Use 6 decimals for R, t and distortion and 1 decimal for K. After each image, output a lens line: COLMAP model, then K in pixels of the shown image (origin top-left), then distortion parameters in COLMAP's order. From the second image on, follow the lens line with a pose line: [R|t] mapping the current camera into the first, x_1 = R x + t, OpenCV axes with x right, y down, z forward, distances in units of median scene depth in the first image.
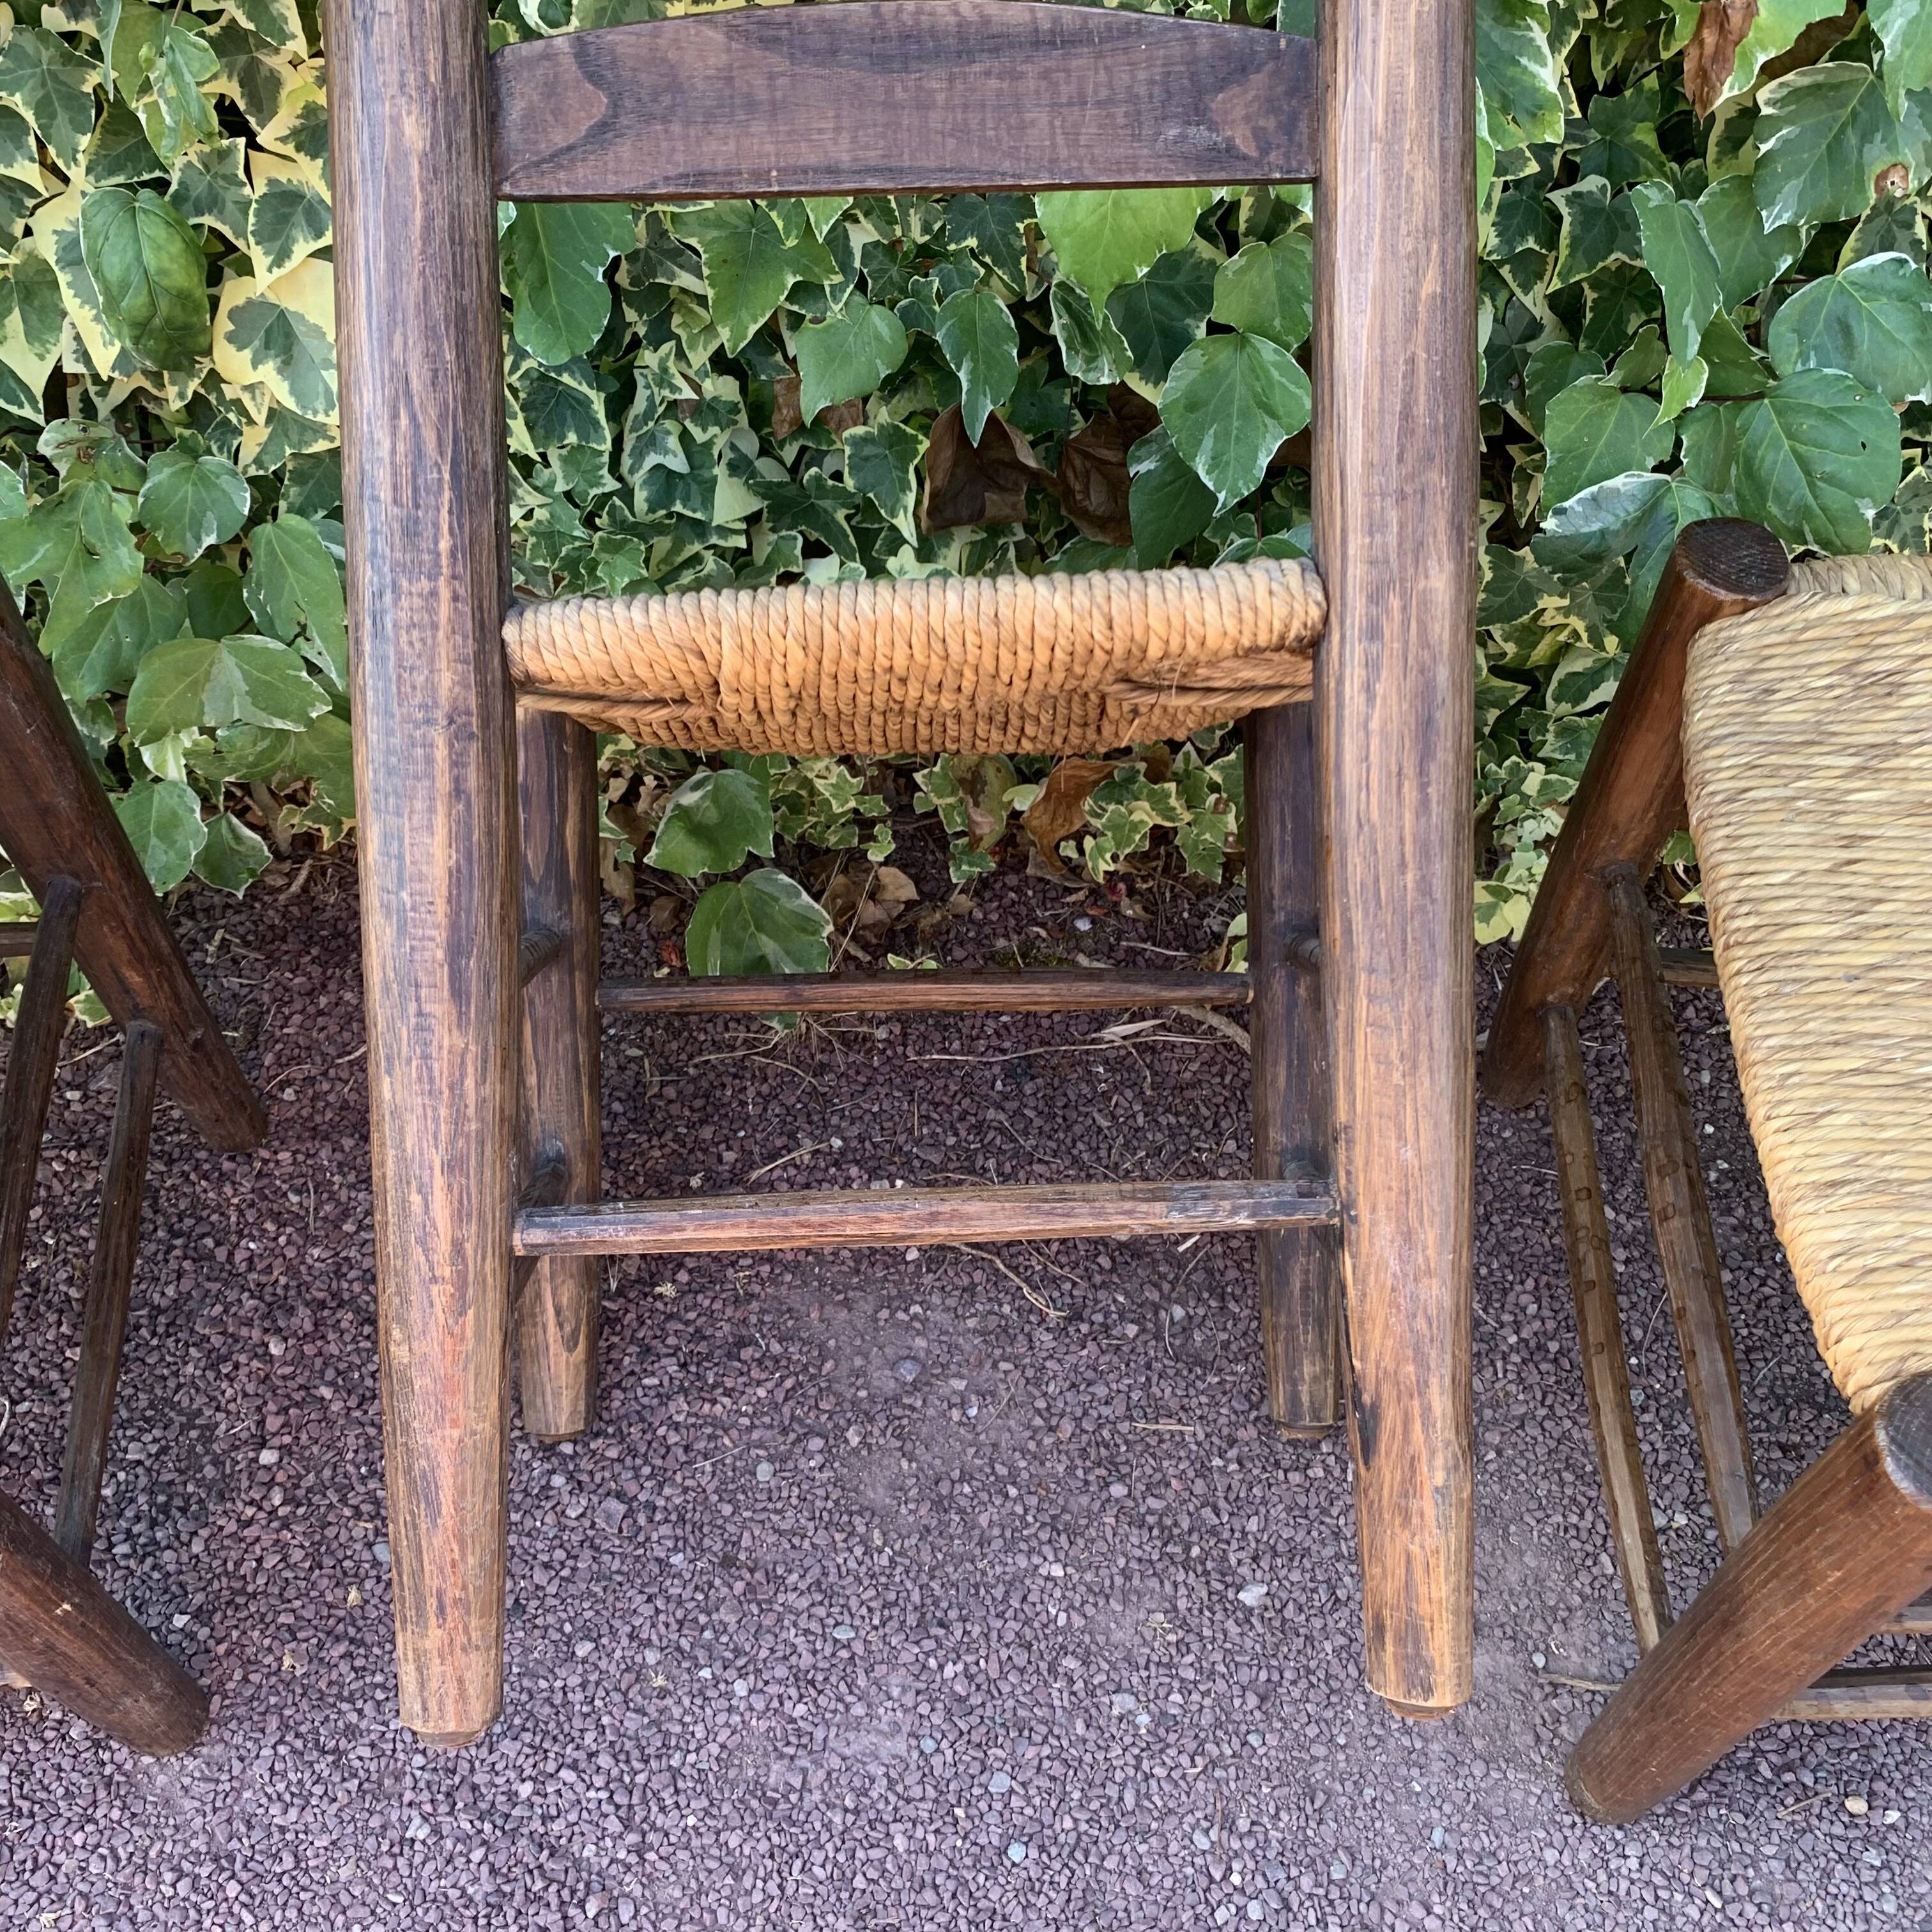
lens RADIAL K [[1979.5, 0, 959.5], [0, 1979.5, 955.8], [0, 0, 1]] dist [0.004550, 0.000000]
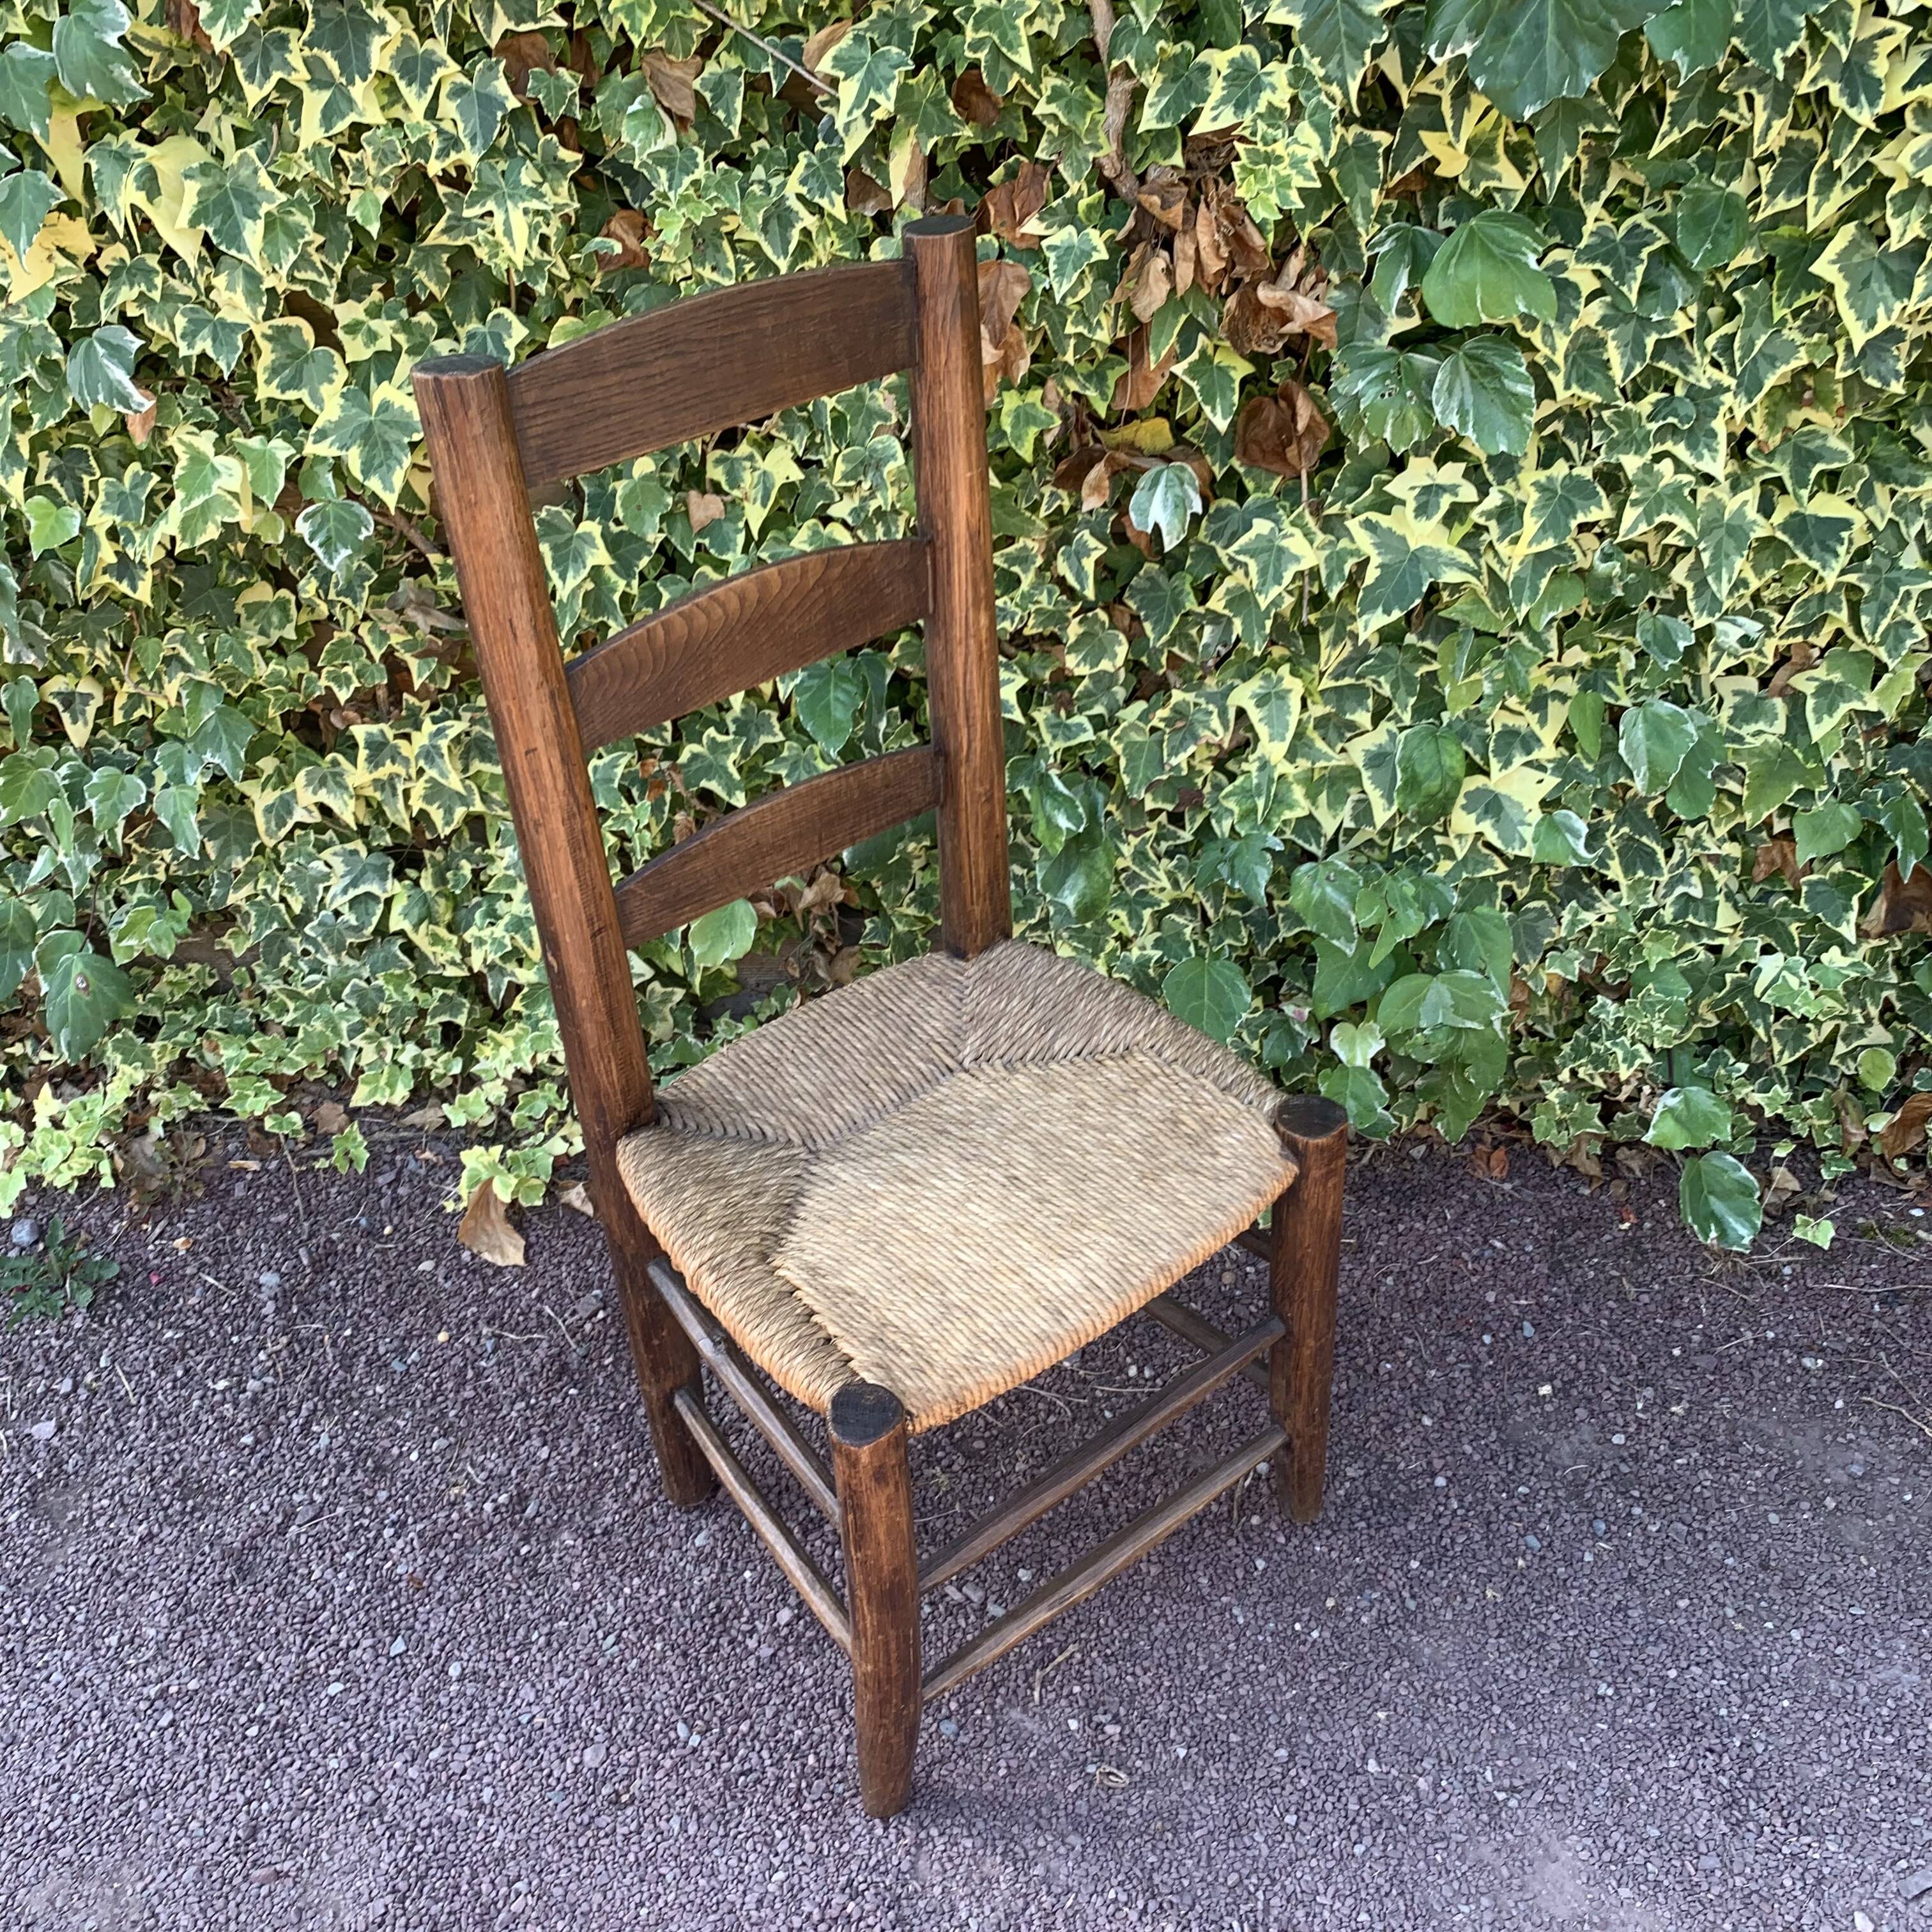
lens RADIAL K [[1979.5, 0, 952.1], [0, 1979.5, 1000.2], [0, 0, 1]] dist [0.004550, 0.000000]
pose [[0.989556, 0.045696, -0.136715, -0.584356], [-0.082675, 0.956845, -0.278591, 0.390422], [0.118084, 0.286985, 0.950629, -0.697001]]
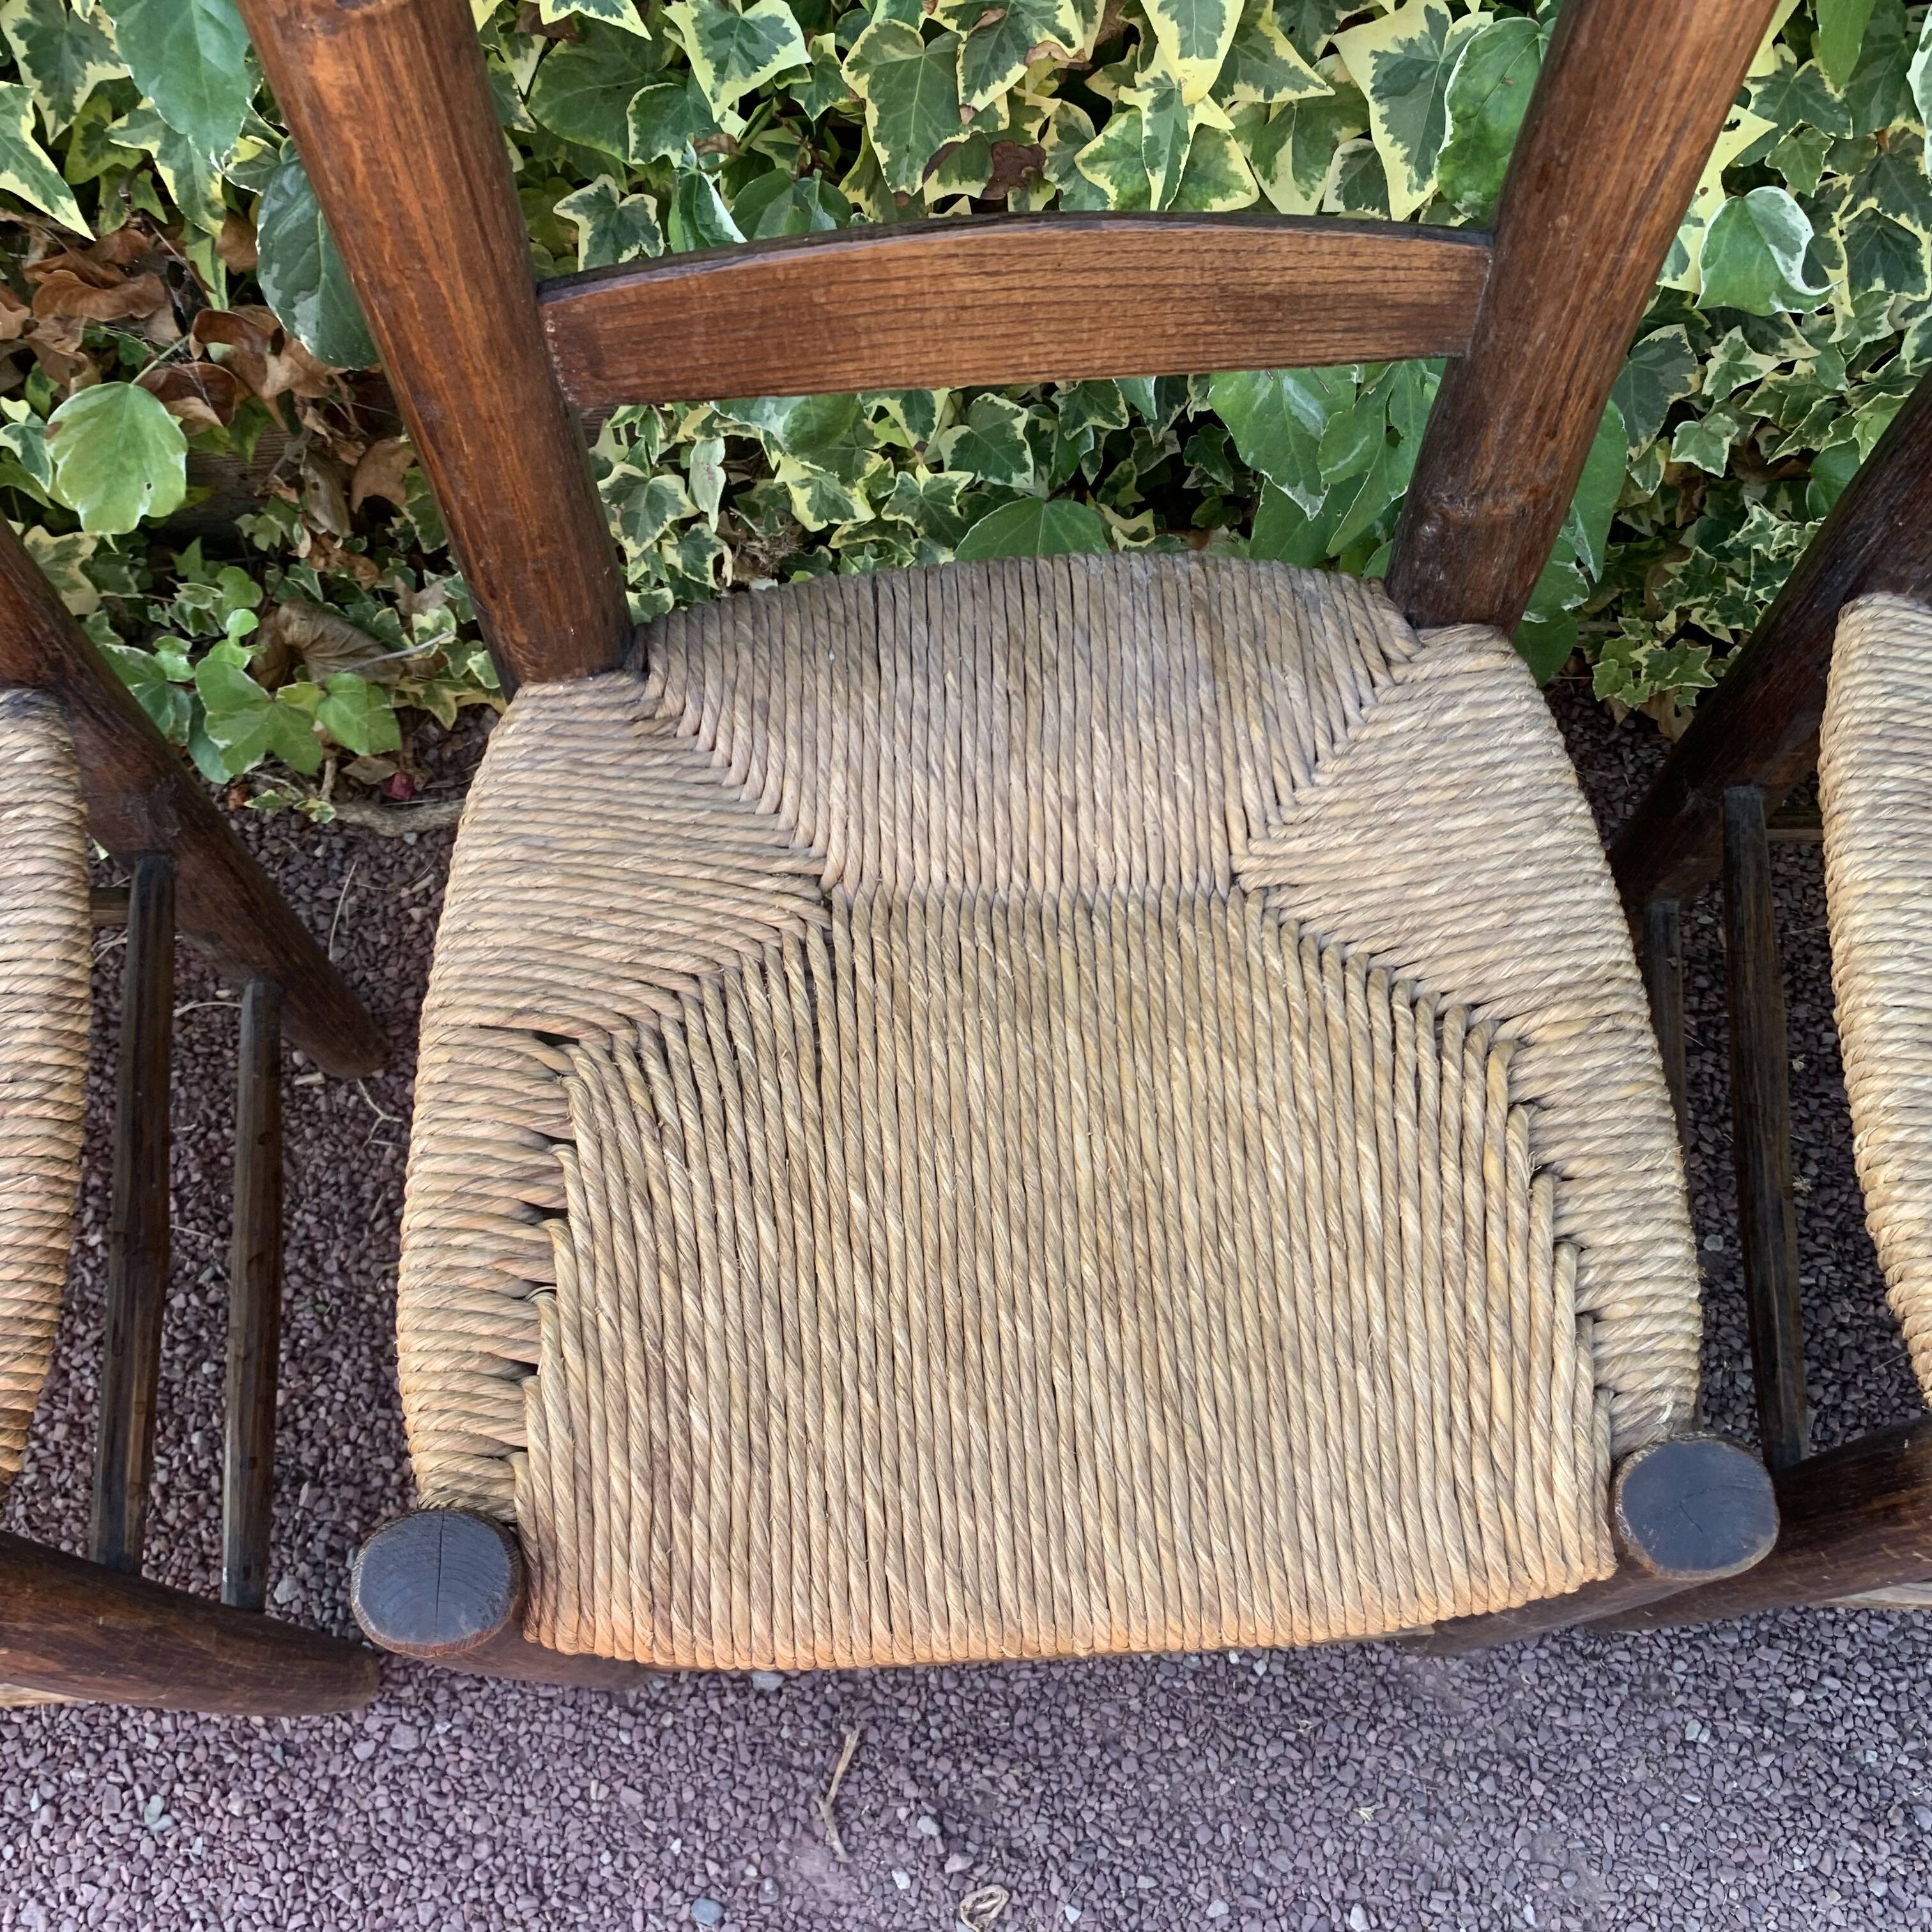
lens RADIAL K [[1979.5, 0, 950.4], [0, 1979.5, 981.7], [0, 0, 1]] dist [0.004550, 0.000000]
pose [[0.999795, 0.007085, -0.018942, -0.635148], [-0.002454, 0.972197, 0.234152, -0.179945], [0.020075, -0.234058, 0.972015, 0.074609]]
